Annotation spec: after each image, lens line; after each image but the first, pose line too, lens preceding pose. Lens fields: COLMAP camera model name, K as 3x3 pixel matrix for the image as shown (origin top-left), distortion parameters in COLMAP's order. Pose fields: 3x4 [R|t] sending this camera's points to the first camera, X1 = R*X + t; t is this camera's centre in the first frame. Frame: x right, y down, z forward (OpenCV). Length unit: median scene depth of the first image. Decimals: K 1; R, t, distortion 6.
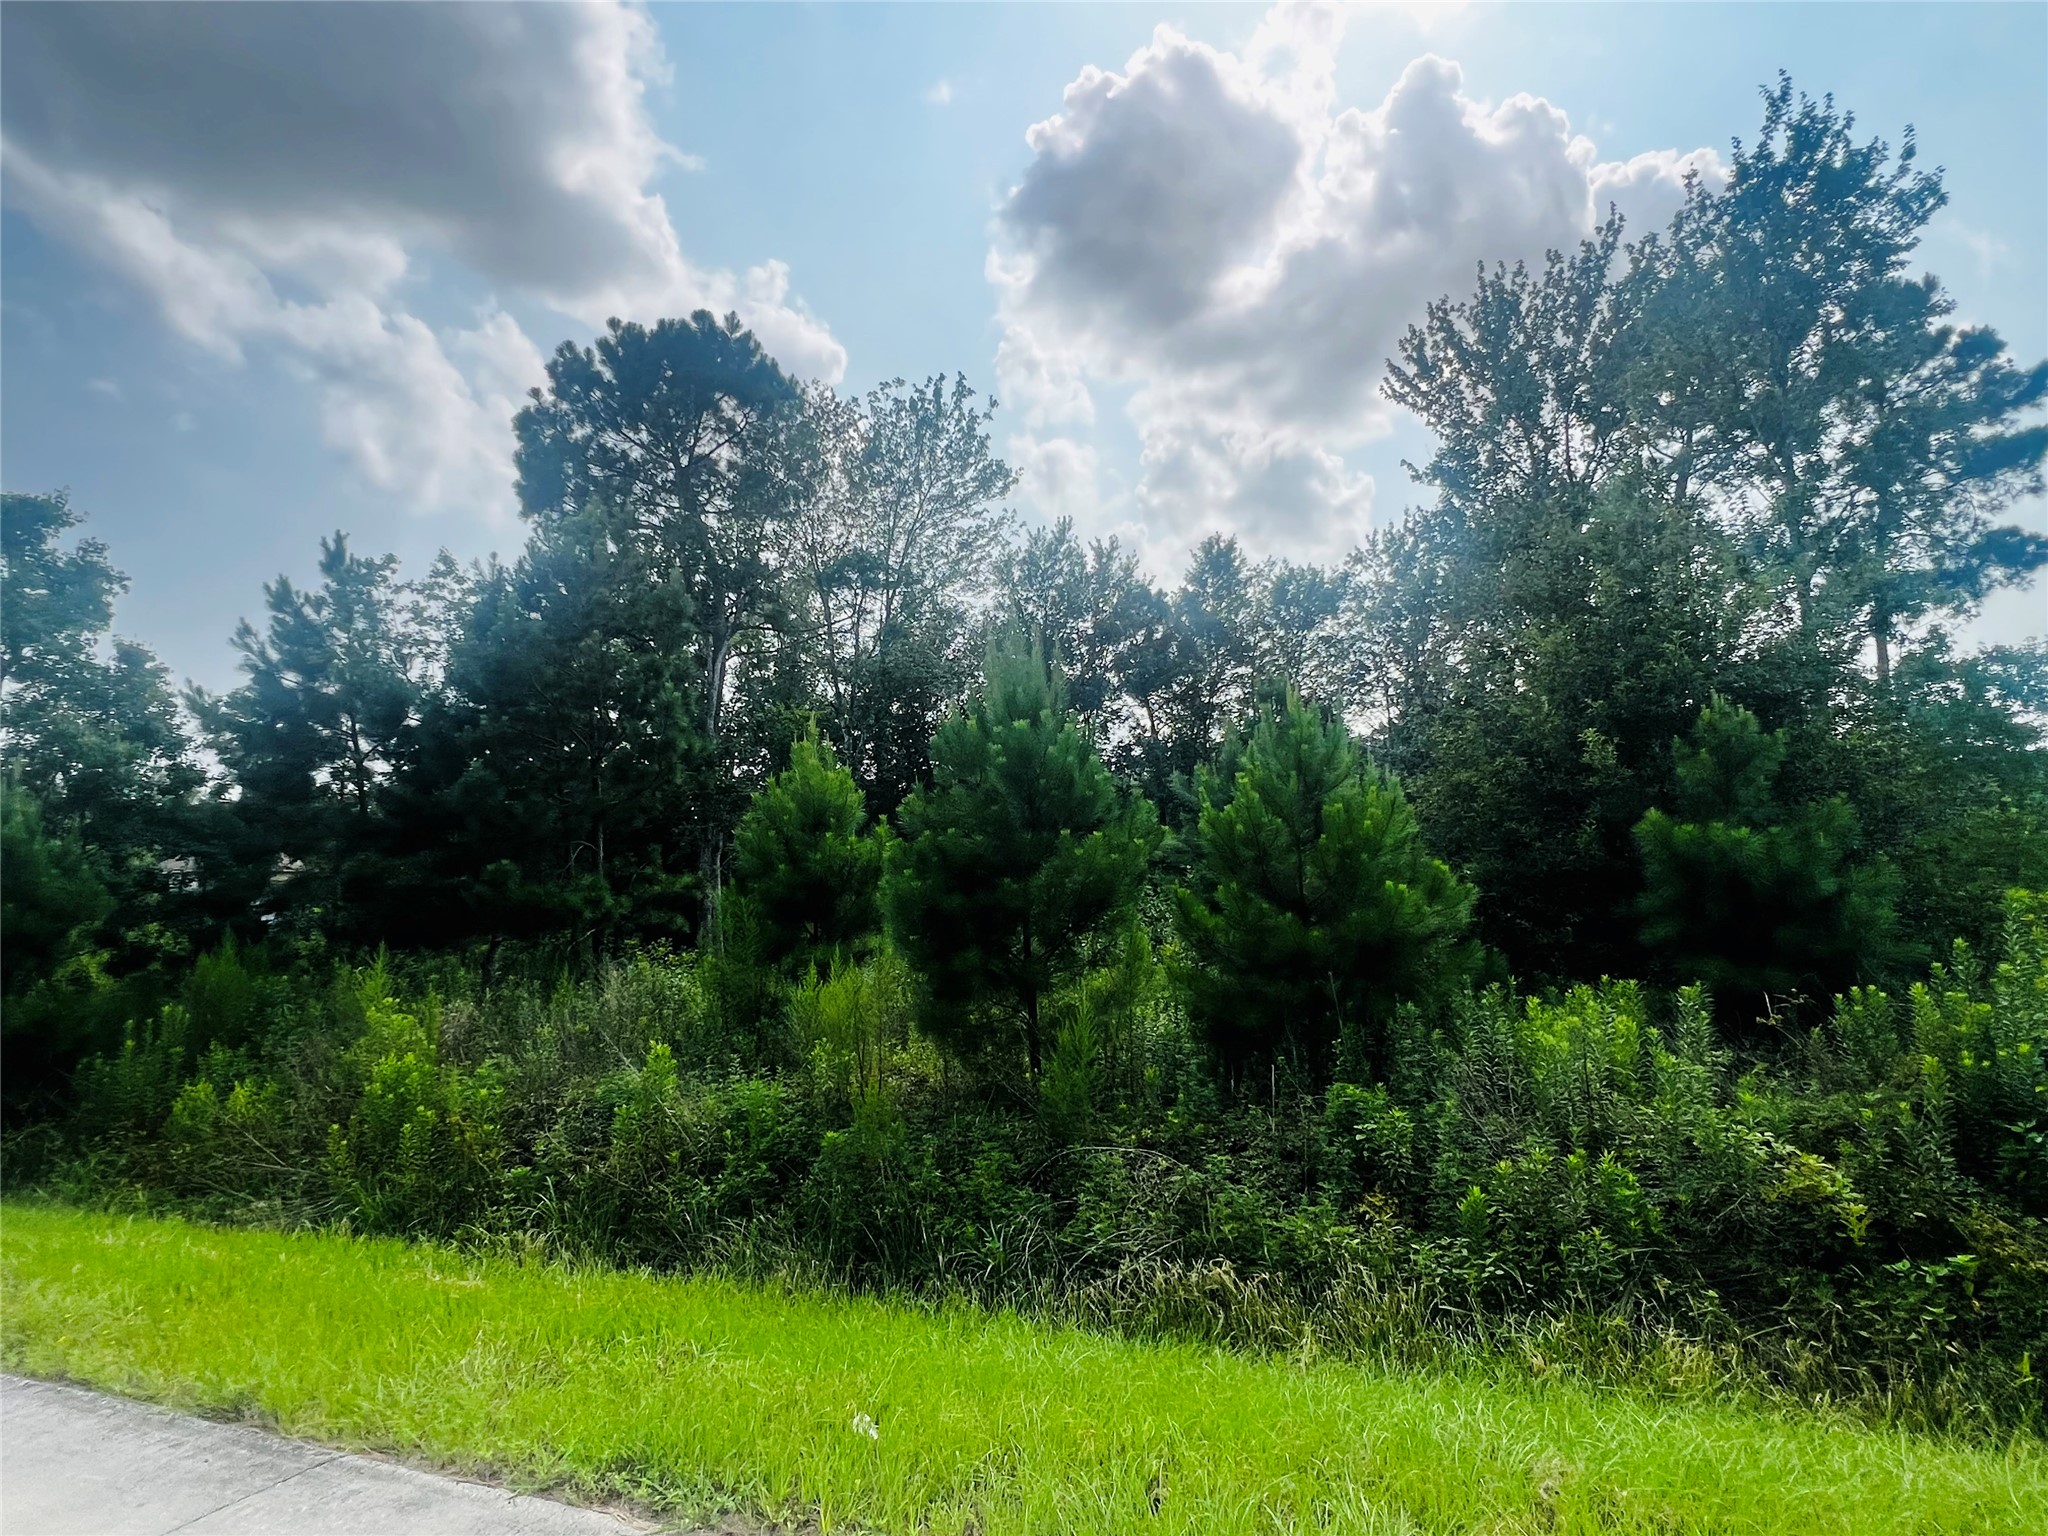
lens RADIAL K [[1056.0, 0, 1010.3], [0, 1056.0, 772.1], [0, 0, 1]] dist [-0.010966, 0.002674]
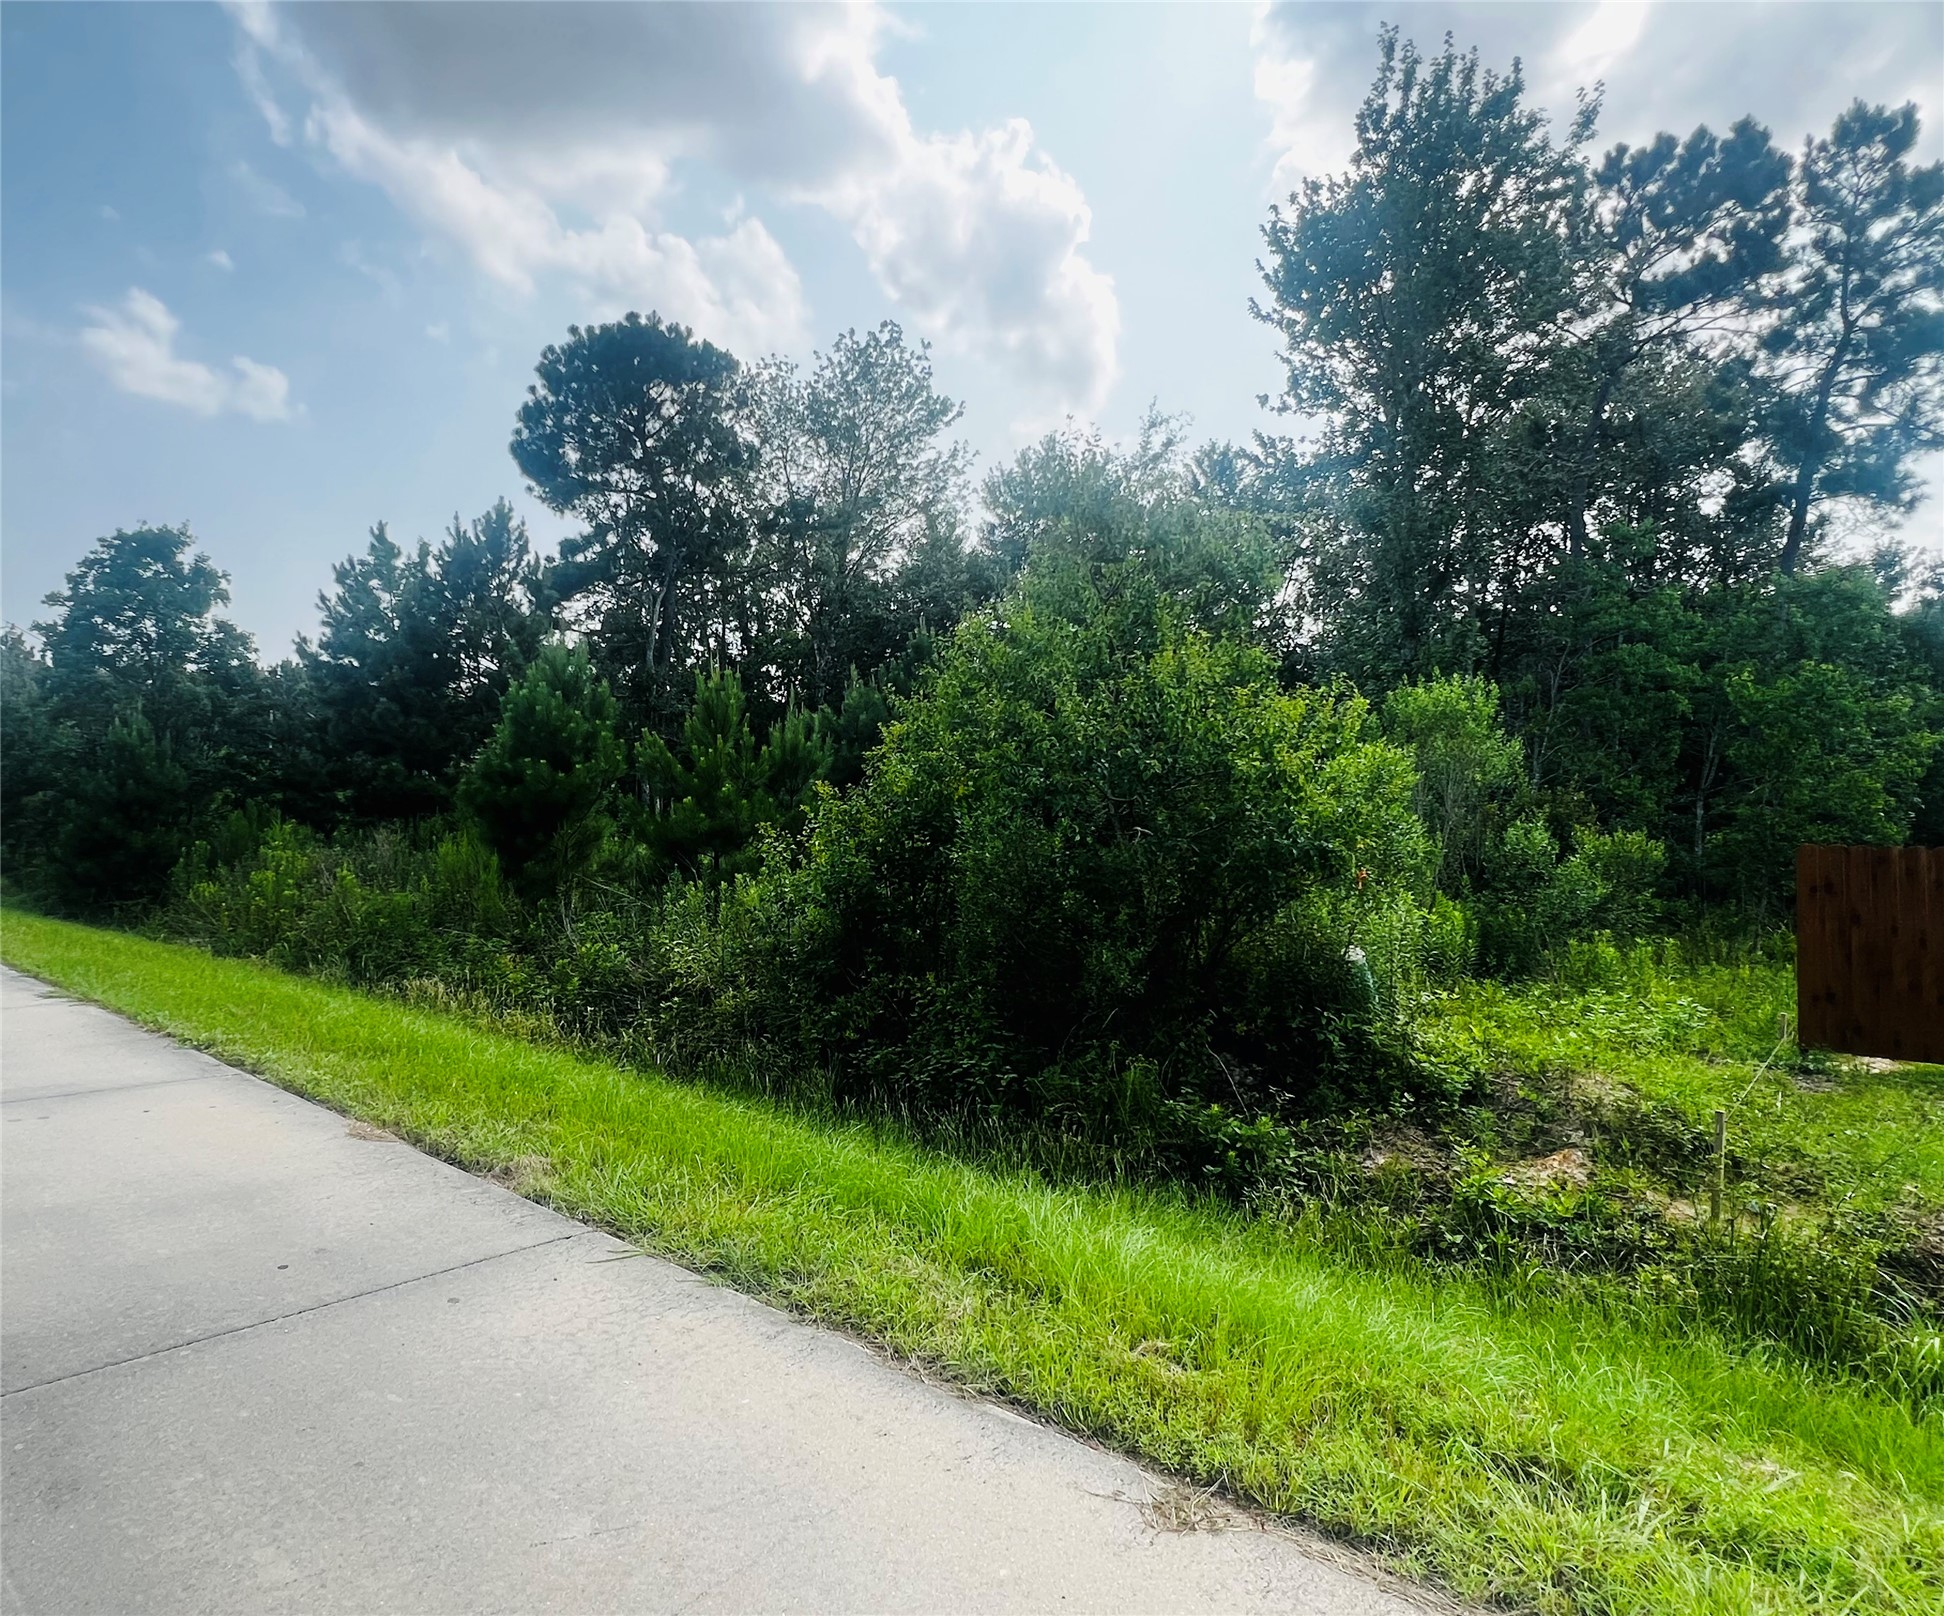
lens RADIAL K [[1138.2, 0, 971.8], [0, 1138.2, 815.2], [0, 0, 1]] dist [-0.030350, 0.006561]
pose [[0.945518, 0.041836, -0.322872, 0.473563], [0.002893, 0.990591, 0.136828, -0.034284], [0.325558, -0.130308, 0.936500, -0.156881]]
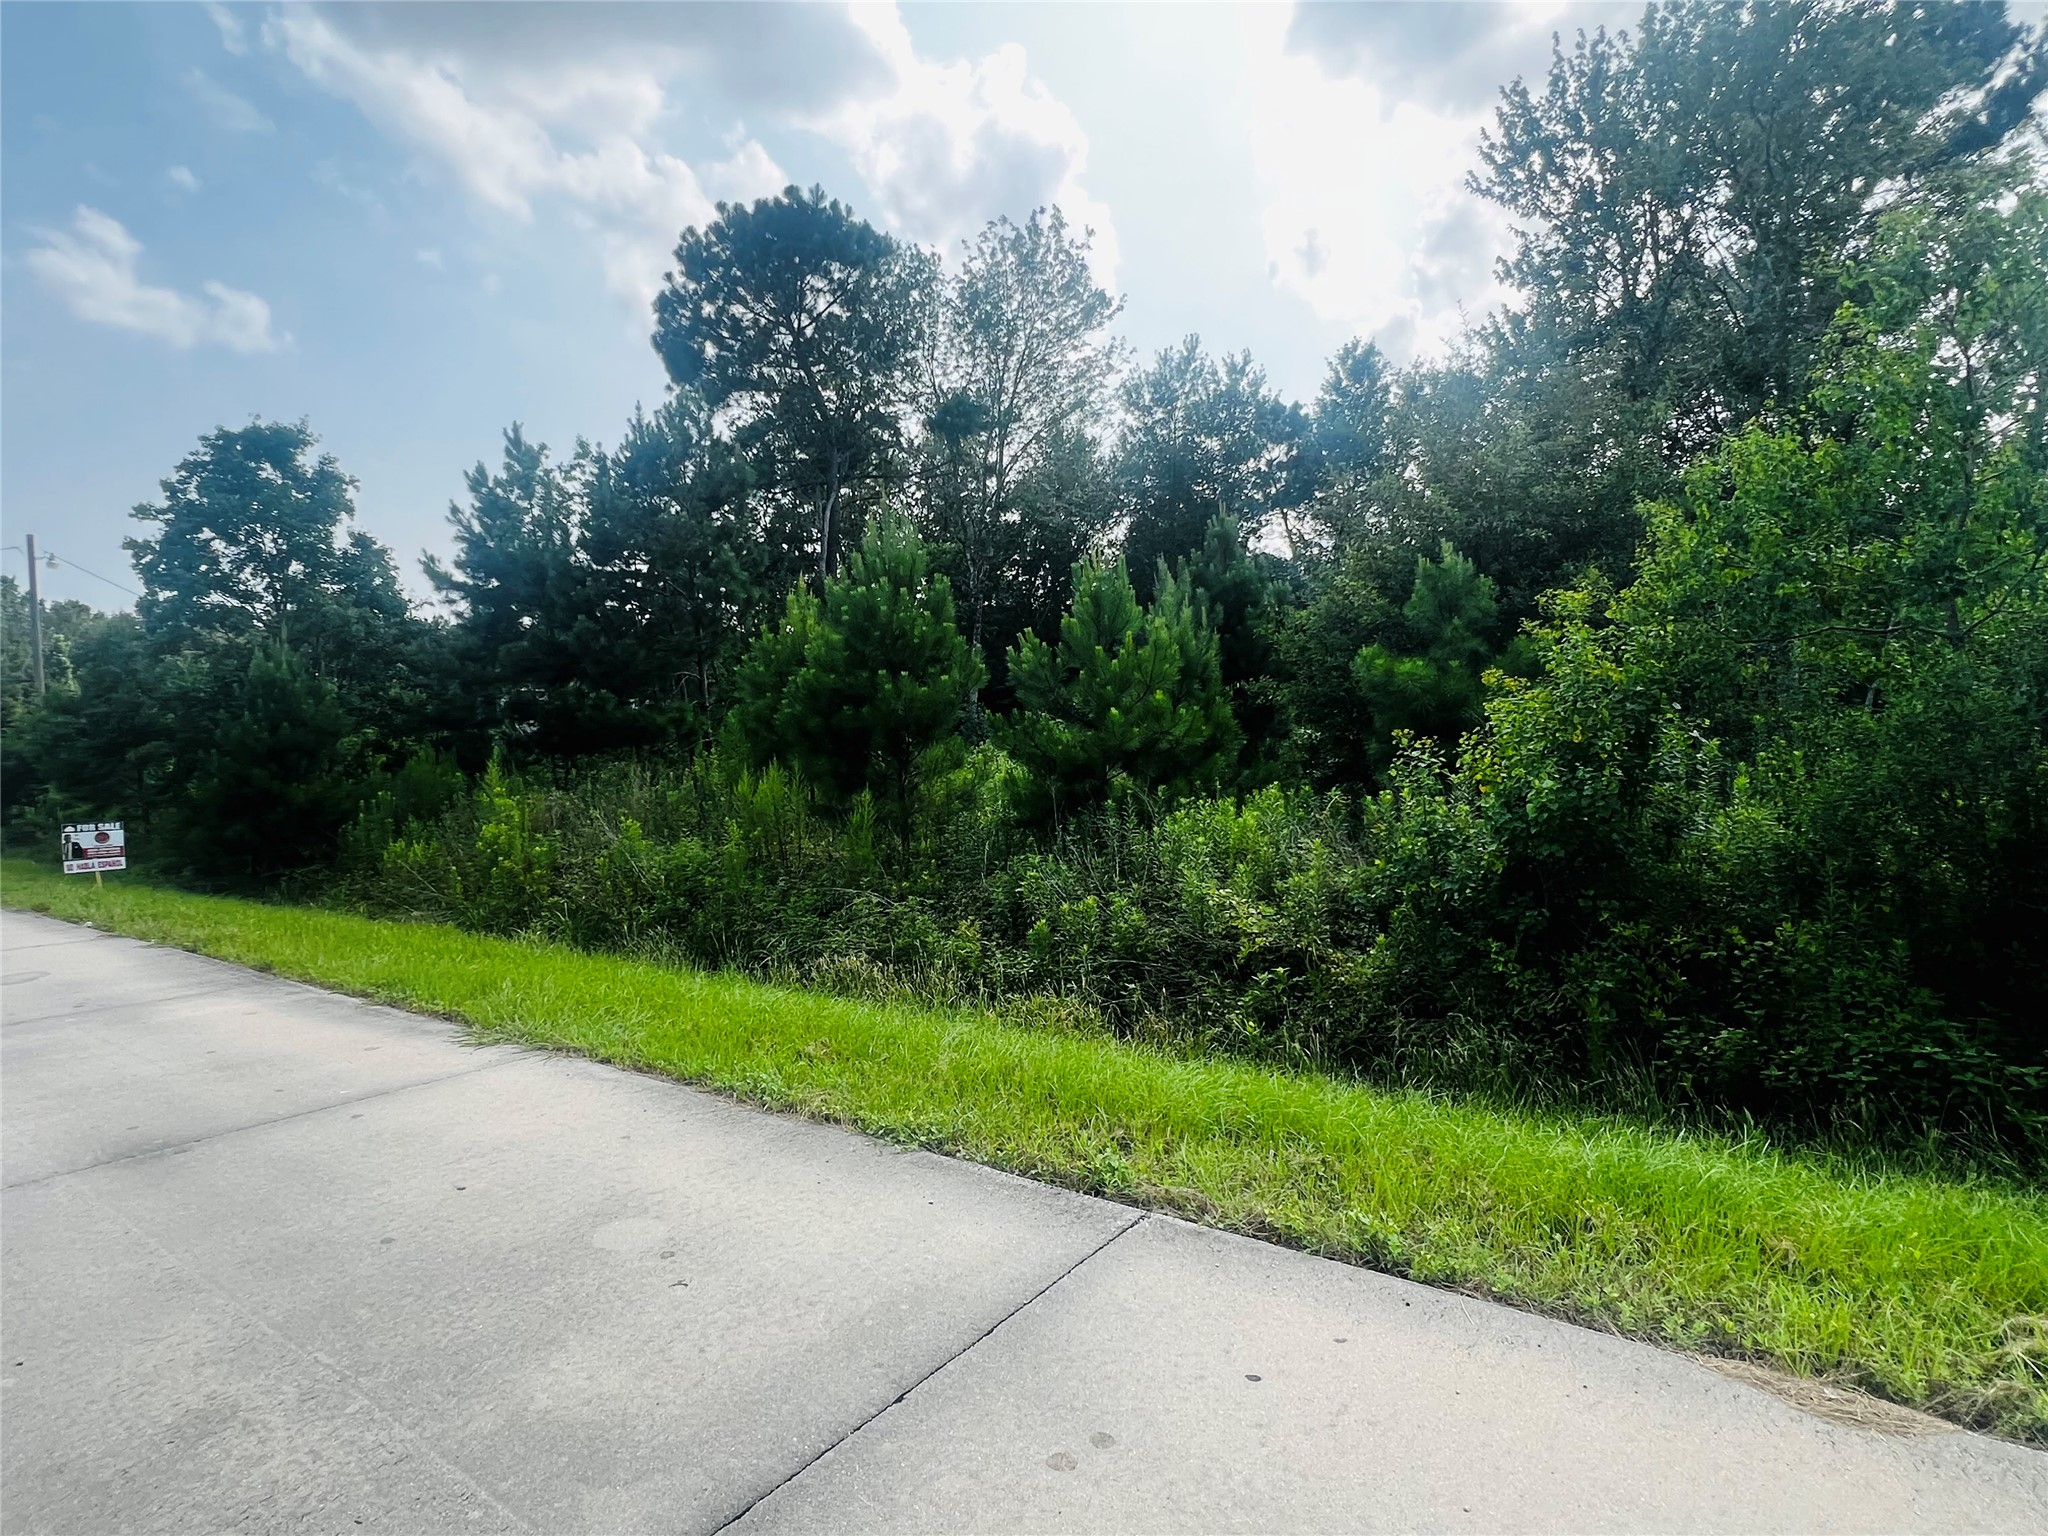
lens RADIAL K [[1056.0, 0, 1054.9], [0, 1056.0, 767.4], [0, 0, 1]] dist [-0.010966, 0.002674]
pose [[0.973517, 0.009999, -0.228396, 0.211714], [0.030662, 0.984306, 0.173788, -0.018343], [0.226550, -0.176189, 0.957932, -0.093856]]
